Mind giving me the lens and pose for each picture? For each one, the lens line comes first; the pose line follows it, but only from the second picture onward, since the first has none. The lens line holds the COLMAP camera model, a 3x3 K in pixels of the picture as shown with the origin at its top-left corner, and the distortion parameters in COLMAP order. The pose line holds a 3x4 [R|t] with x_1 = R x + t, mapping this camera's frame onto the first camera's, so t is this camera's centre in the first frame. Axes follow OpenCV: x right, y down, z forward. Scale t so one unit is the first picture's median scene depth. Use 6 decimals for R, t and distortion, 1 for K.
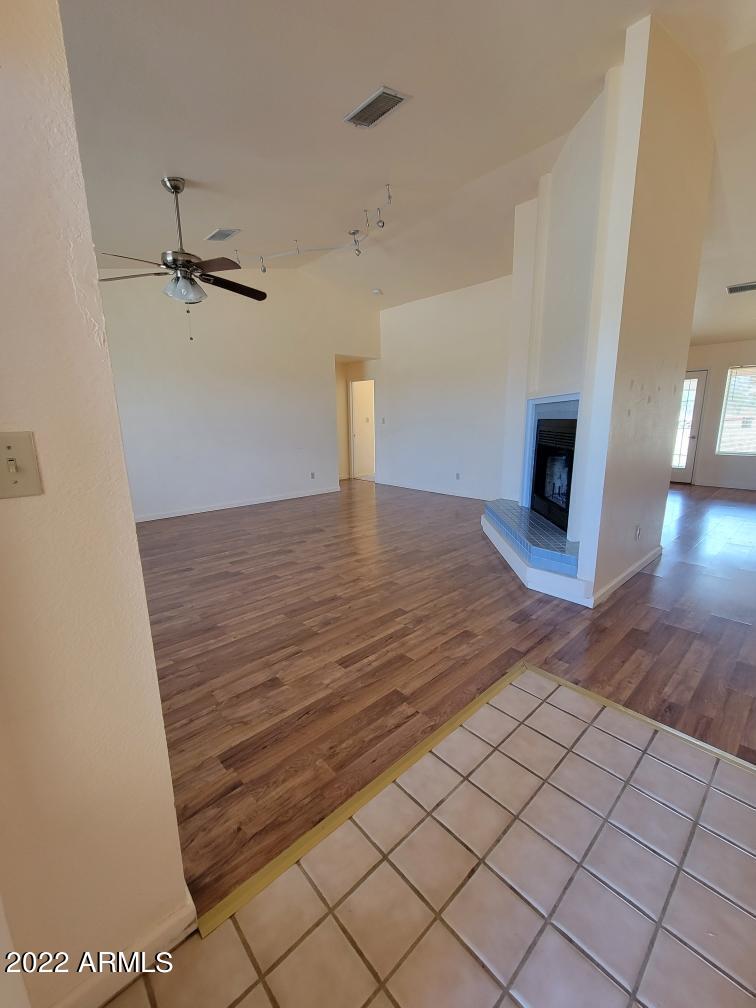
lens RADIAL K [[406.3, 0, 378.8], [0, 406.3, 509.8], [0, 0, 1]] dist [0.001472, -0.000668]
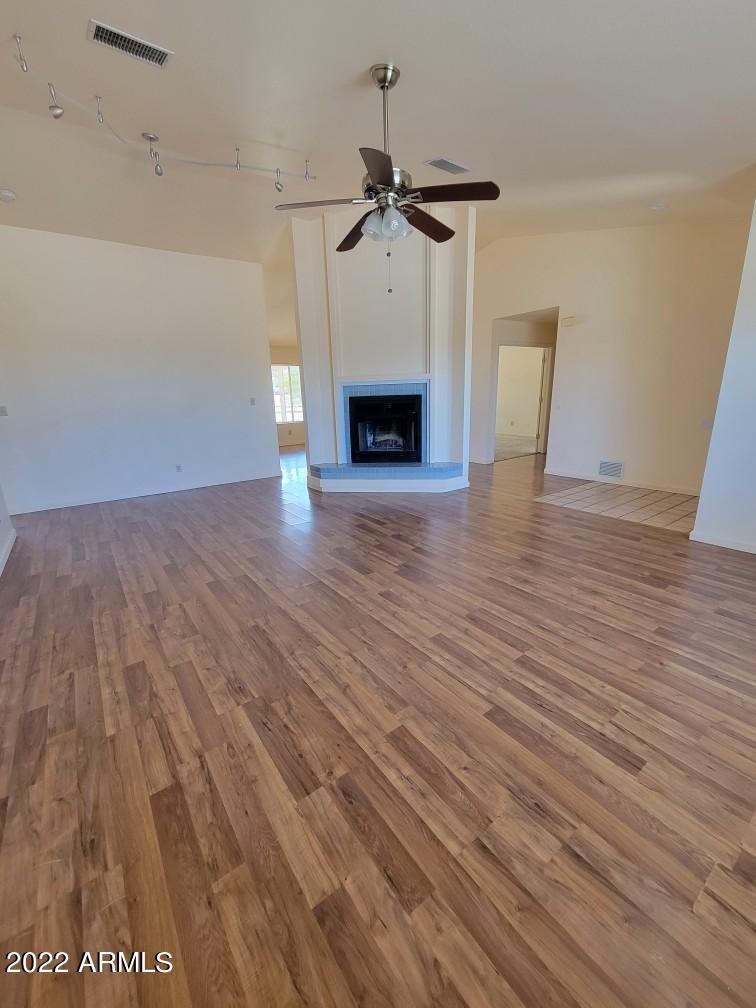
lens RADIAL K [[406.3, 0, 380.2], [0, 406.3, 505.4], [0, 0, 1]] dist [0.001472, -0.000668]
pose [[0.121190, -0.257305, 0.958701, -1.145349], [0.251074, 0.942359, 0.221180, -0.175859], [-0.960351, 0.213900, 0.178807, 0.833961]]
